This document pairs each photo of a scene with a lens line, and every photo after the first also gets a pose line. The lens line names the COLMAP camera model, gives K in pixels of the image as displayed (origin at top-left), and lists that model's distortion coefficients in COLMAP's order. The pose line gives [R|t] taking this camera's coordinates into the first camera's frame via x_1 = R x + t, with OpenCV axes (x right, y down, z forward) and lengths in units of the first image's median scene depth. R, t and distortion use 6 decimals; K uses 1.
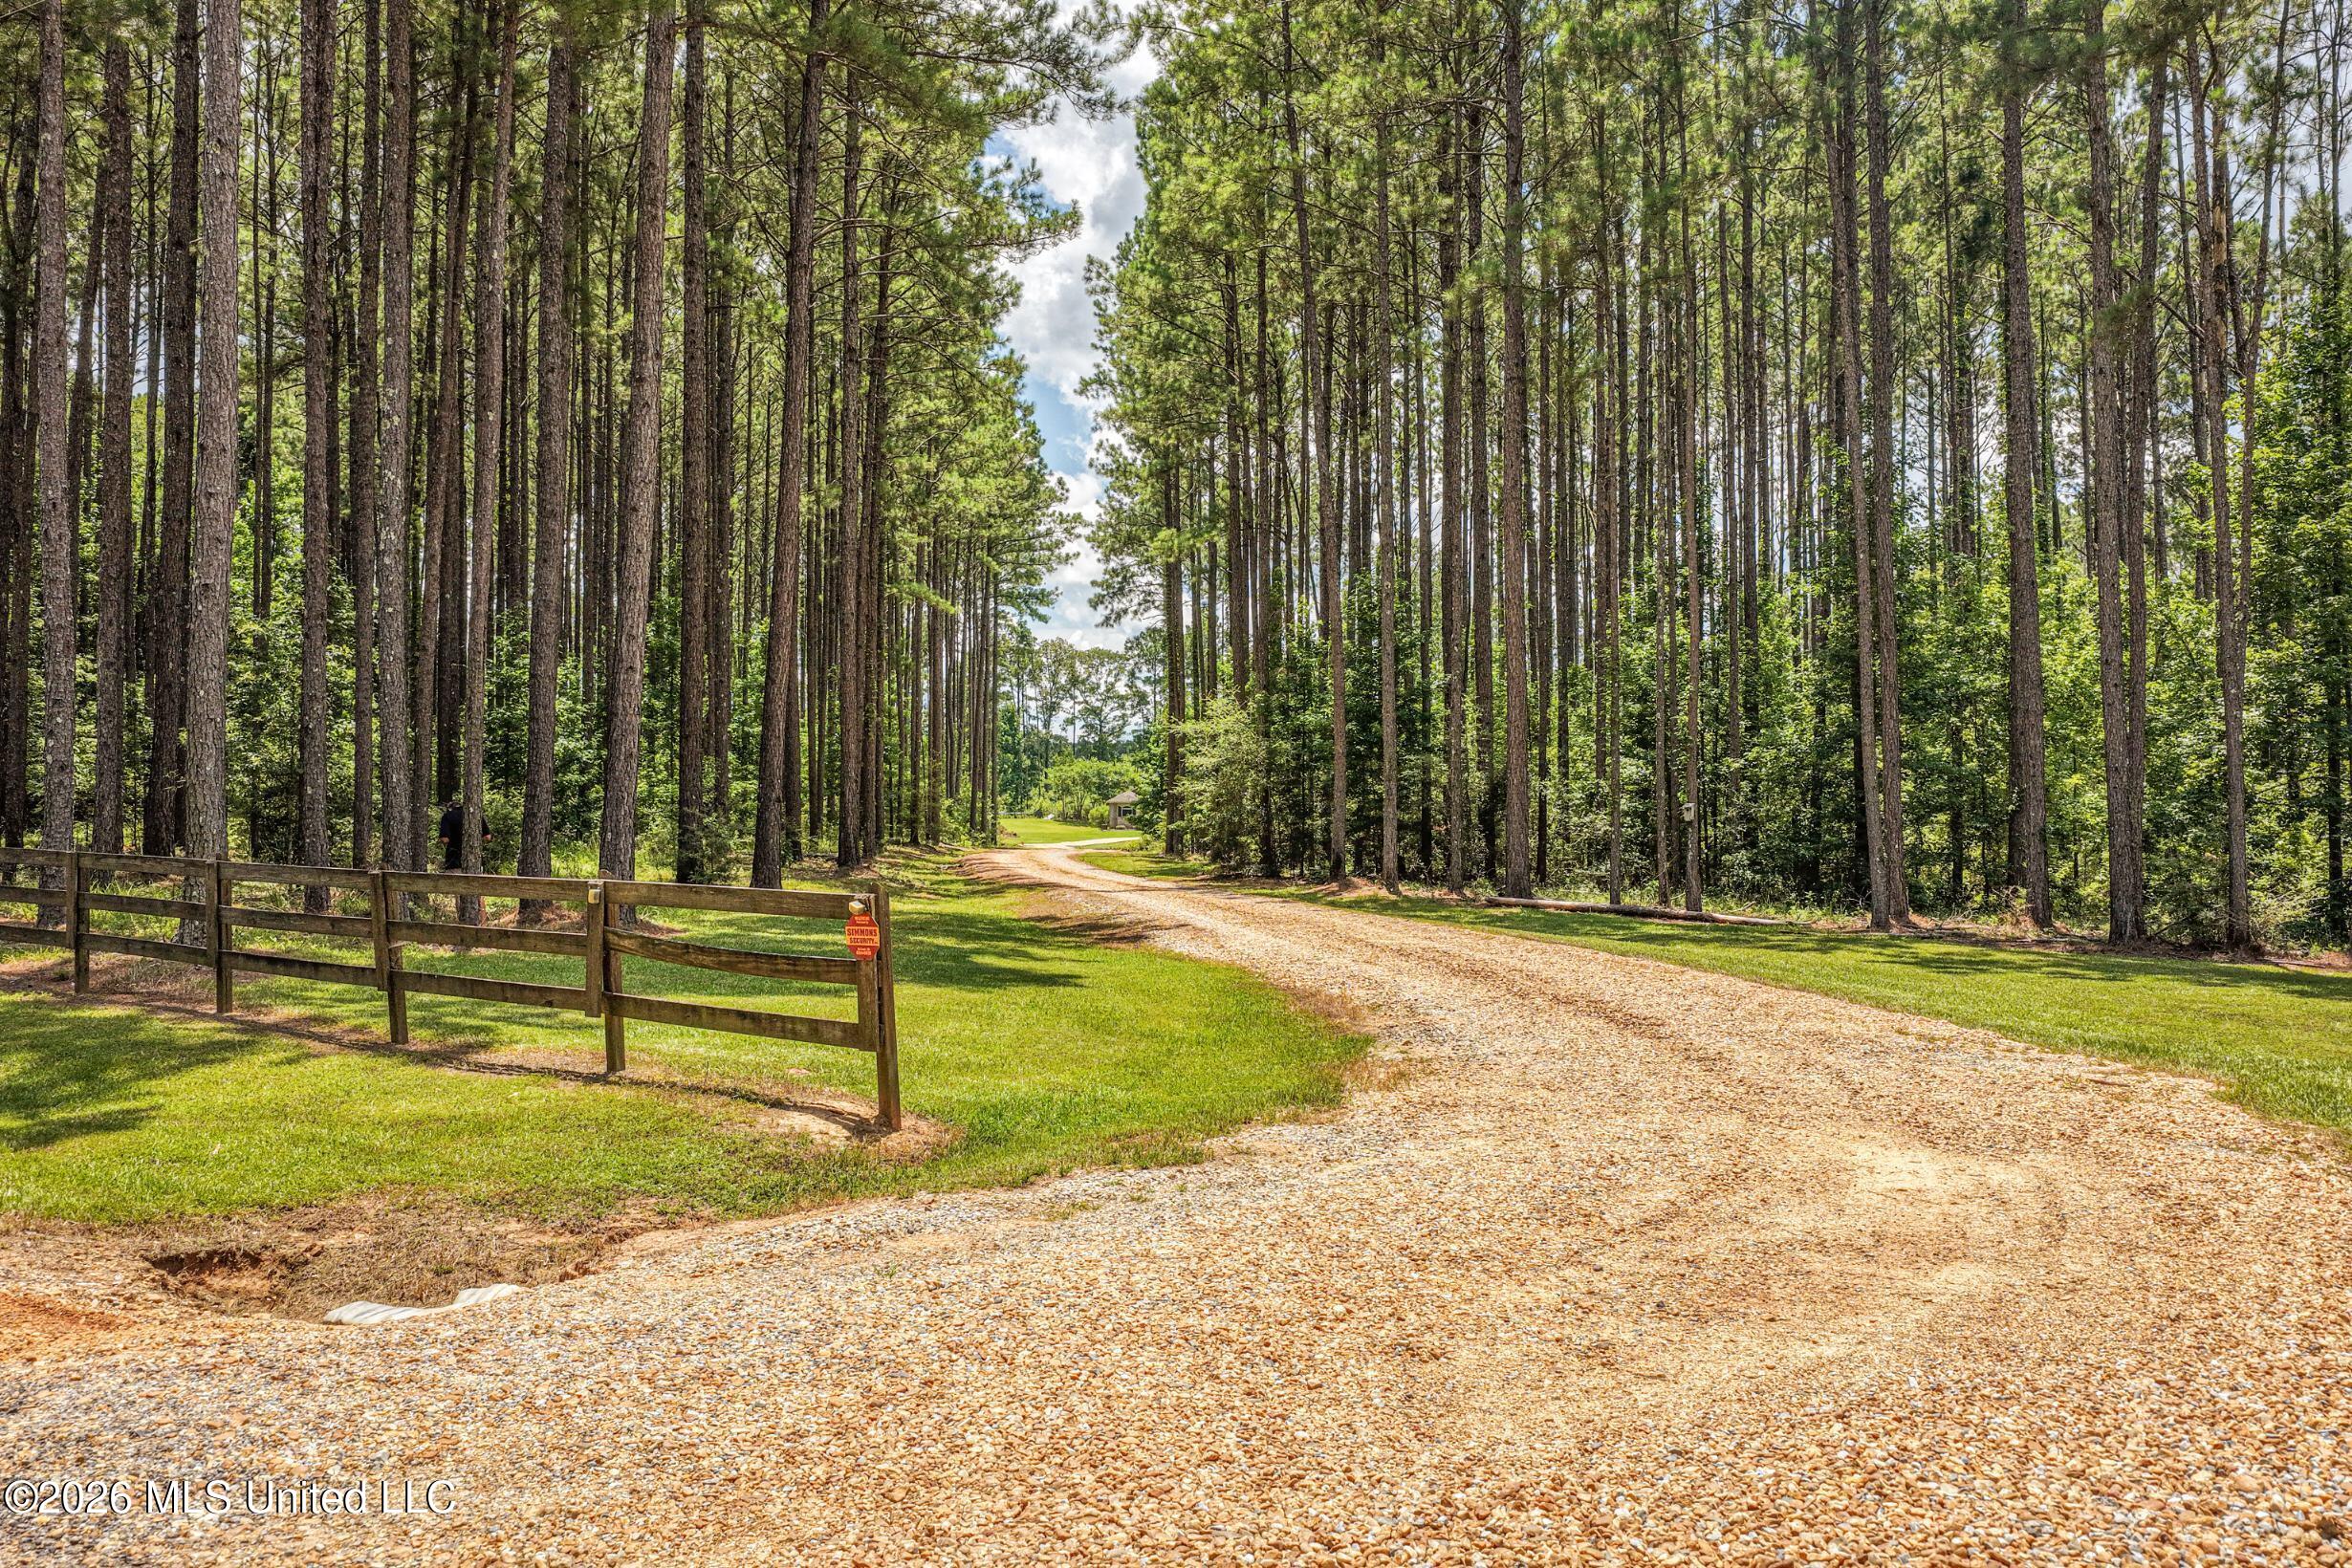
lens RADIAL K [[1926.1, 0, 1172.0], [0, 1926.1, 791.9], [0, 0, 1]] dist [-0.043836, 0.031484]
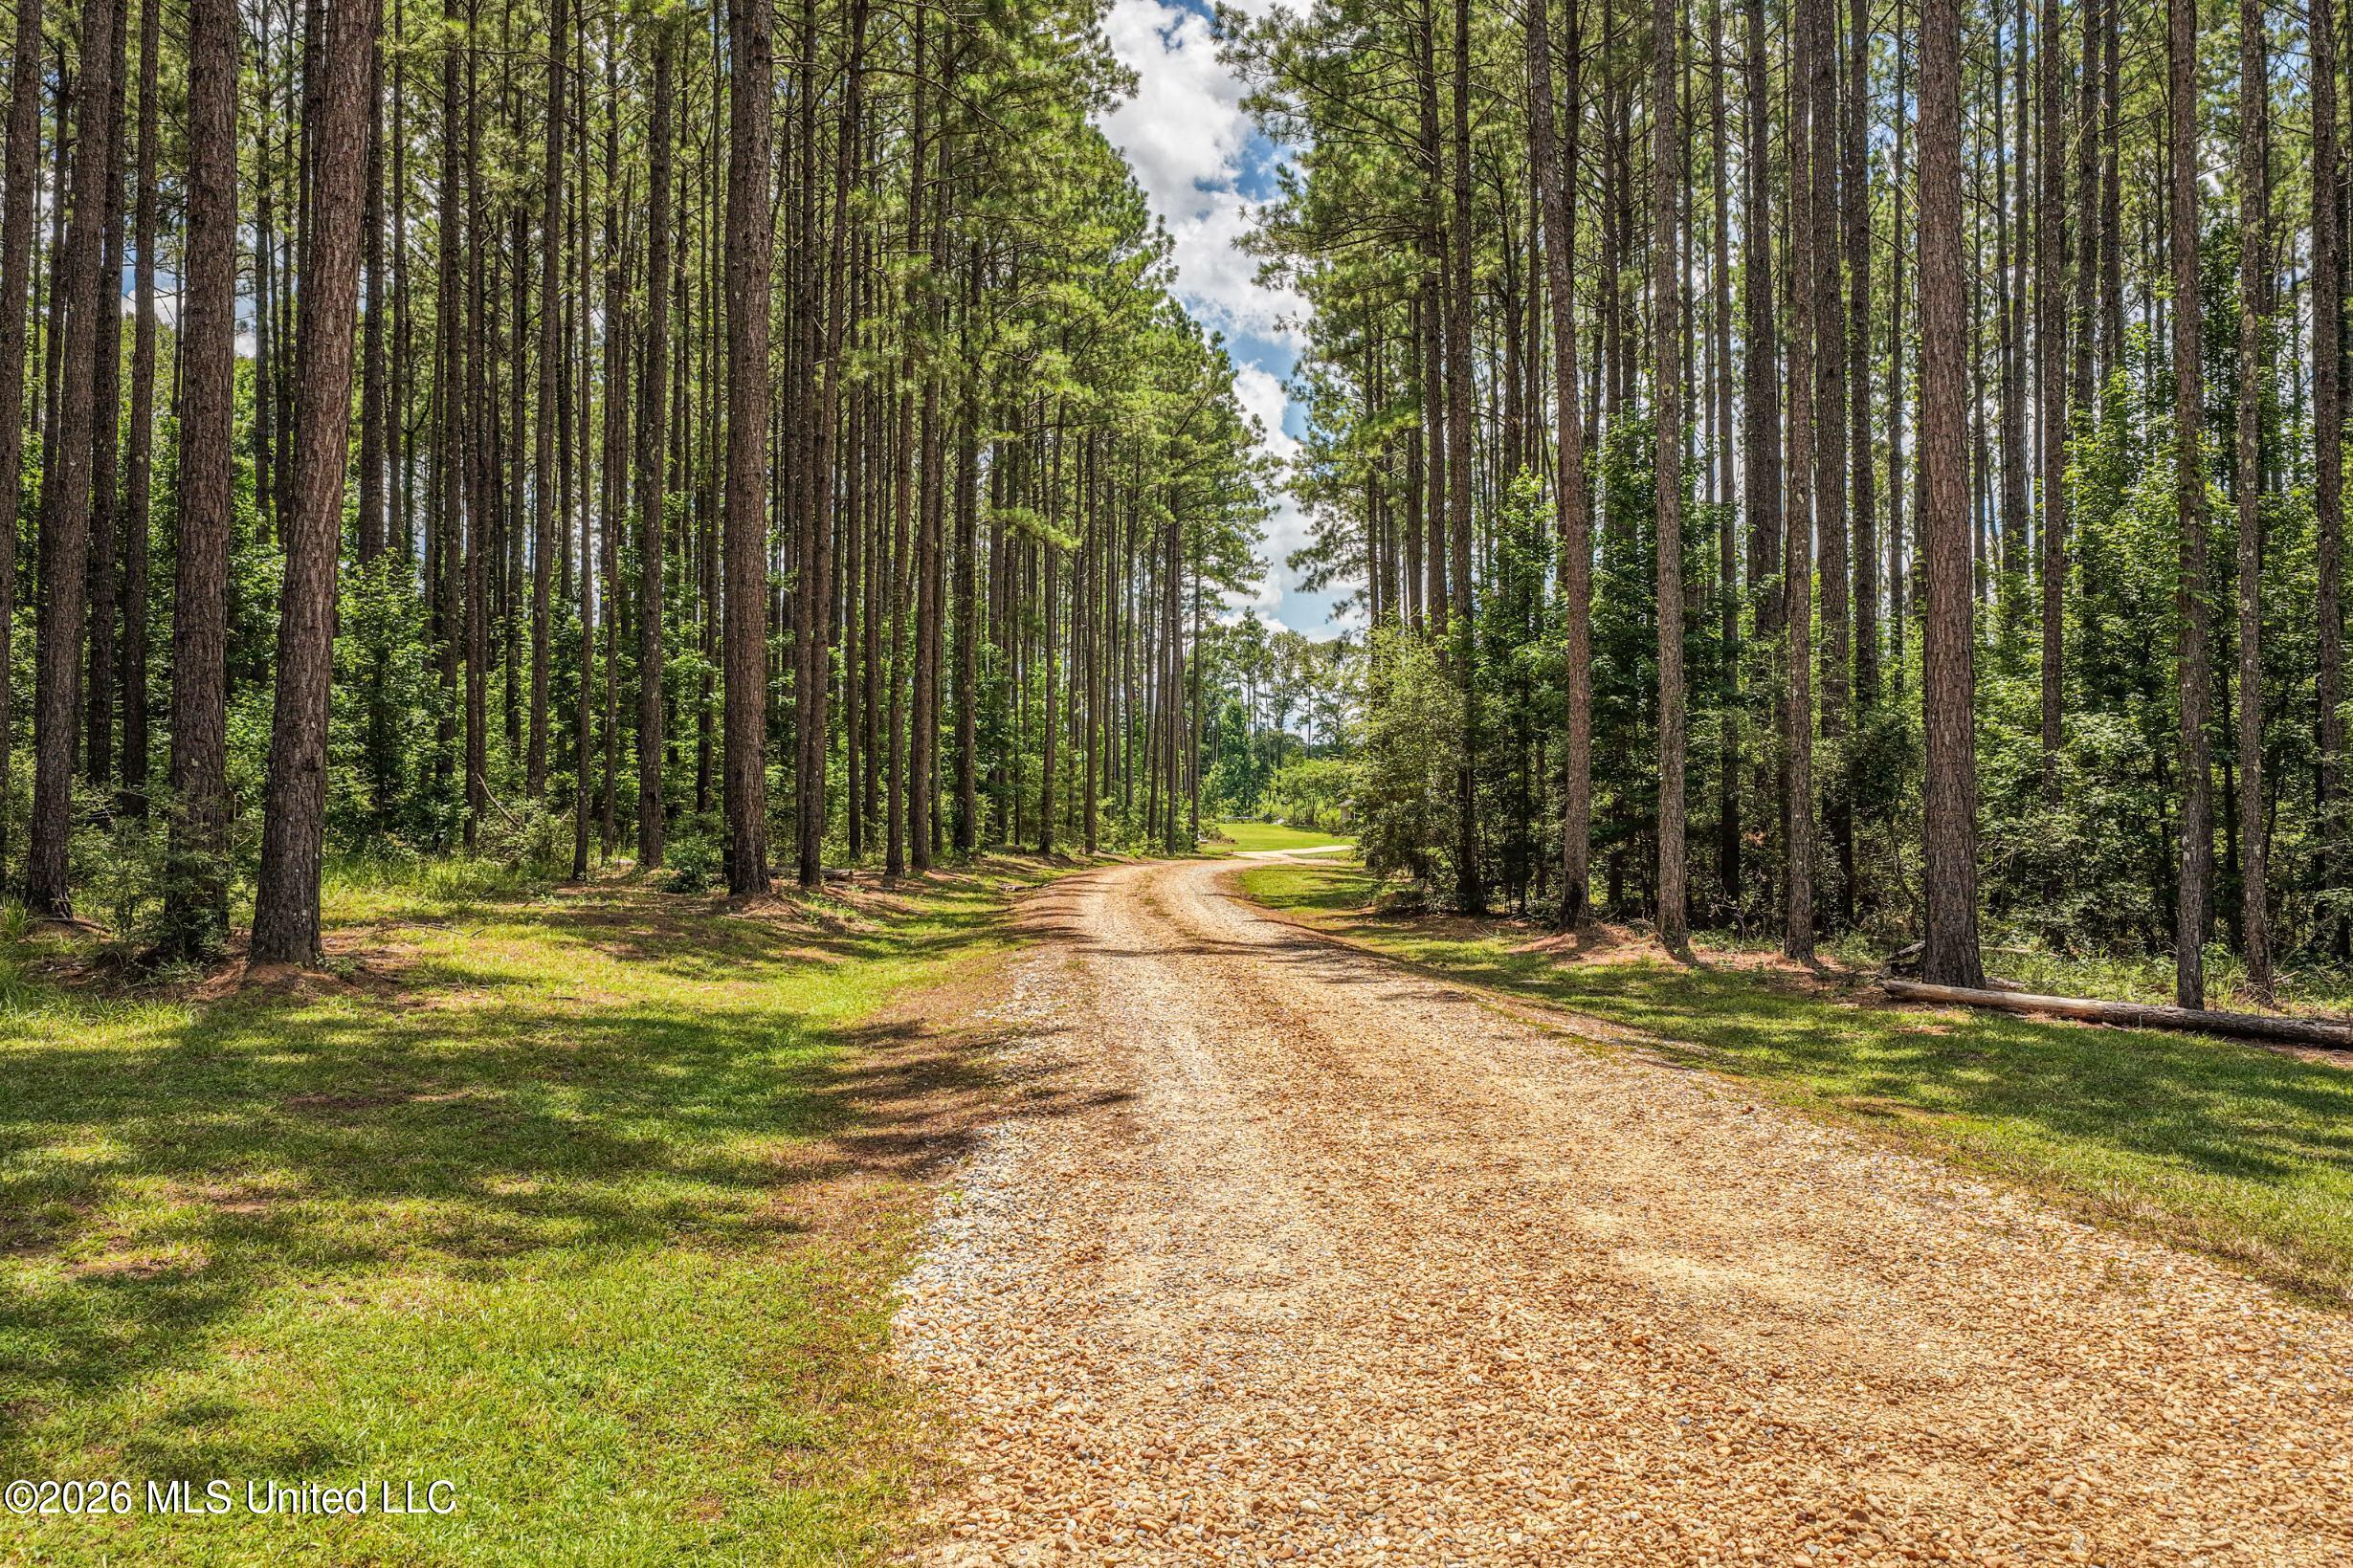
lens RADIAL K [[1926.7, 0, 1187.3], [0, 1926.7, 782.5], [0, 0, 1]] dist [-0.043836, 0.031484]
pose [[0.992193, 0.001524, -0.124701, 0.017798], [-0.002545, 0.999965, -0.008025, 0.003389], [0.124685, 0.008280, 0.992162, 0.176258]]
